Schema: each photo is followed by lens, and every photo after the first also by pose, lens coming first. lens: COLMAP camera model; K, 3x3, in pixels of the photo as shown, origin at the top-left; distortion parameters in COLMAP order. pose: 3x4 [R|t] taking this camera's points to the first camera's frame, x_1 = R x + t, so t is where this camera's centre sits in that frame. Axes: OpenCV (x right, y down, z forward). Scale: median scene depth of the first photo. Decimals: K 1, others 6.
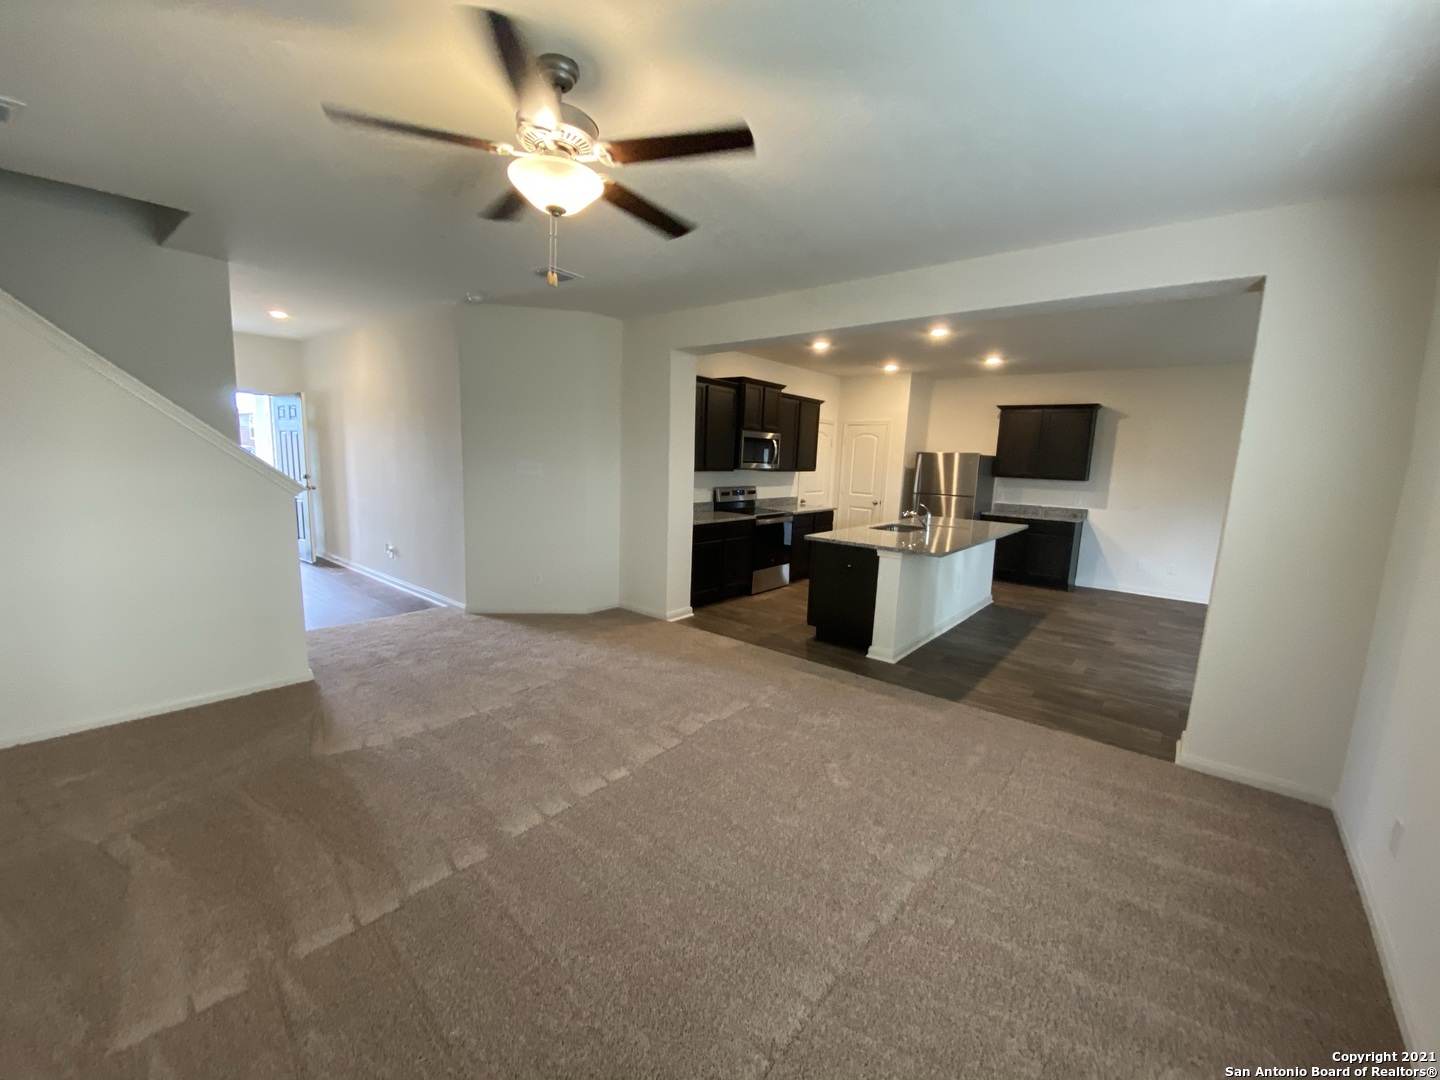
lens RADIAL K [[579.8, 0, 716.0], [0, 579.8, 543.5], [0, 0, 1]] dist [0.001372, -0.016151]
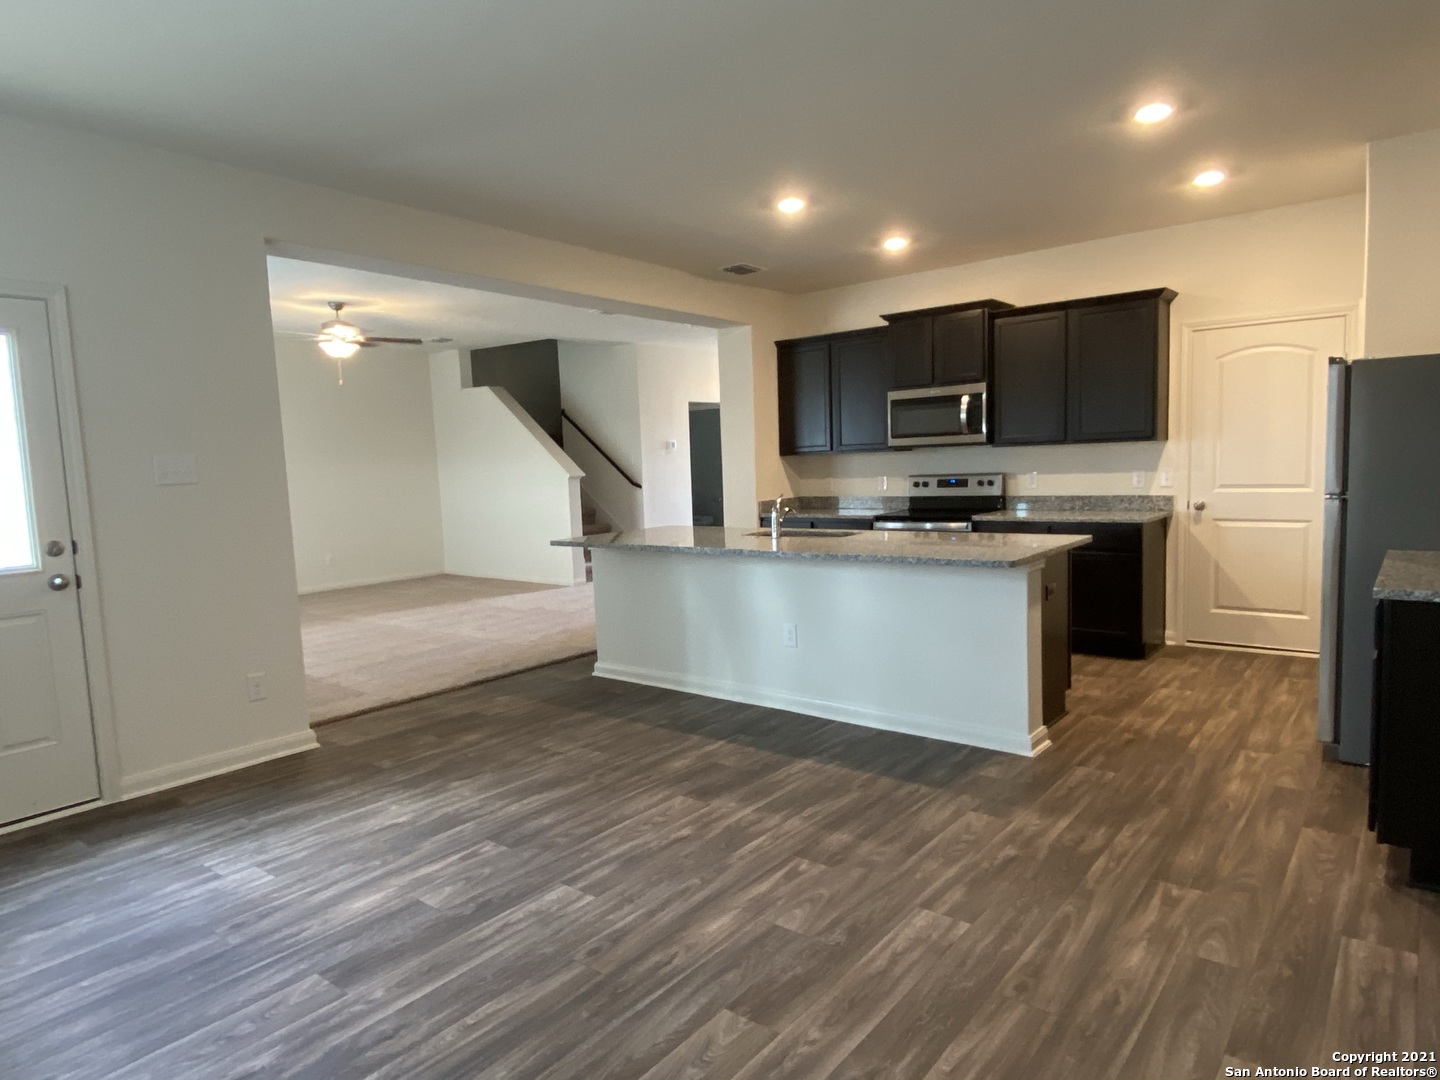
lens RADIAL K [[883.7, 0, 720.0], [0, 883.7, 540.0], [0, 0, 1]] dist [0.049906, -0.041384]
pose [[0.018962, 0.055998, -0.998251, 0.996700], [-0.113277, 0.992122, 0.053502, -0.047978], [0.993382, 0.112065, 0.025156, 0.712105]]
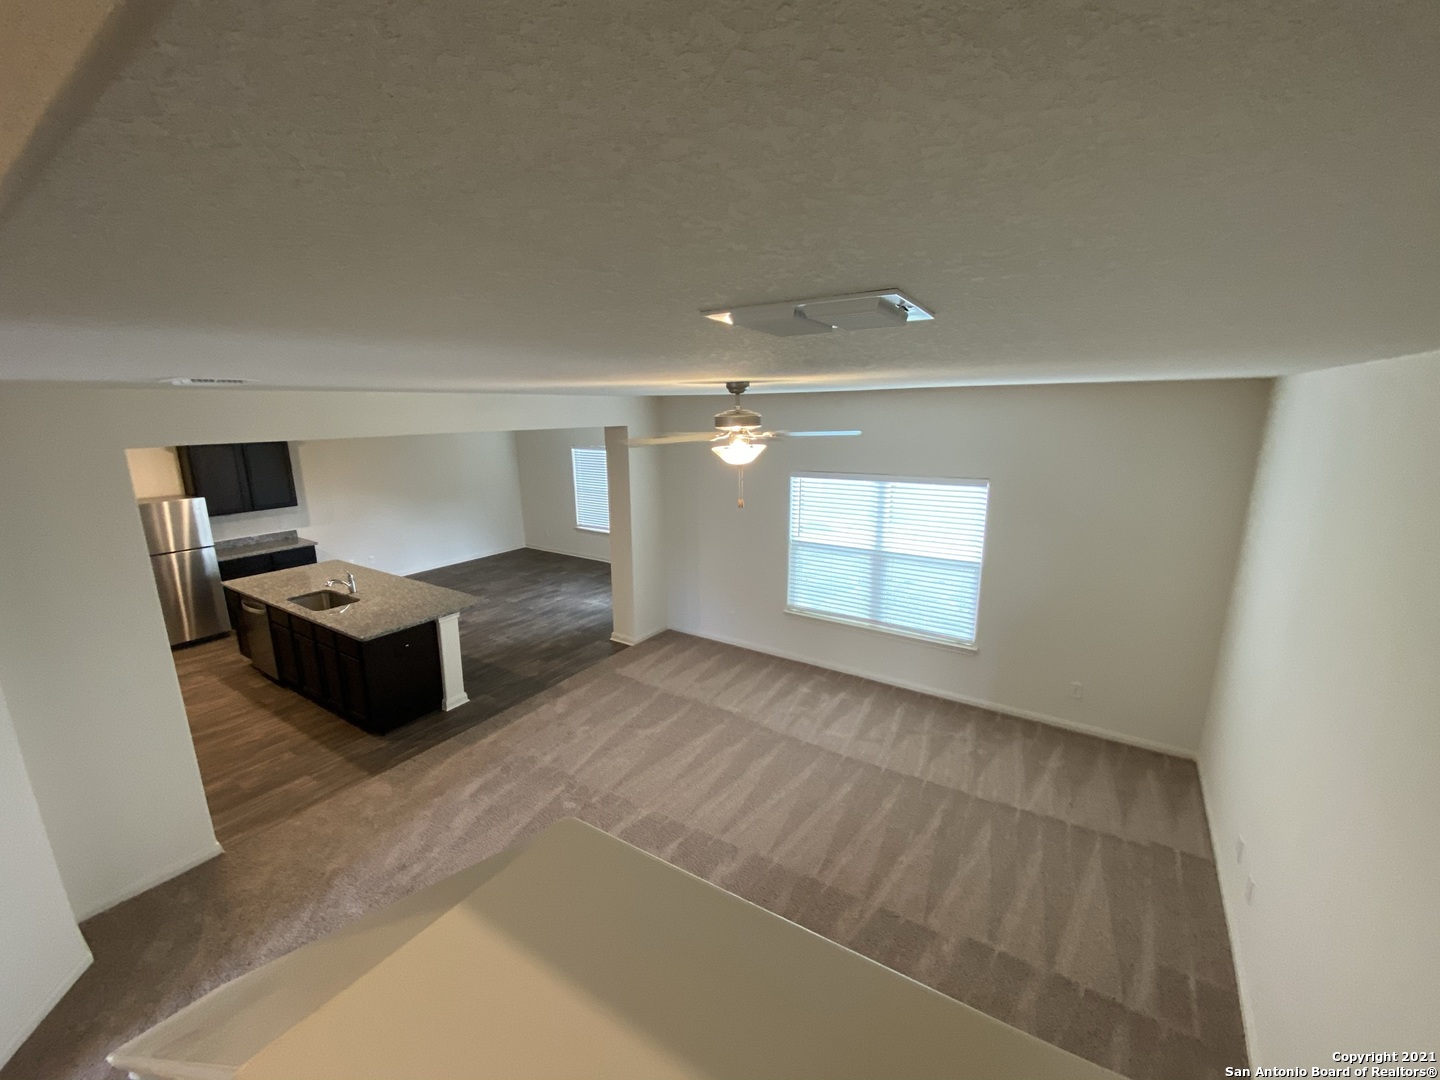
lens RADIAL K [[579.8, 0, 716.0], [0, 579.8, 543.5], [0, 0, 1]] dist [0.001372, -0.016151]
pose [[-0.110960, -0.255976, 0.960294, -0.522846], [0.153639, 0.950226, 0.271045, -0.222193], [-0.981877, 0.177613, -0.066109, 0.329146]]
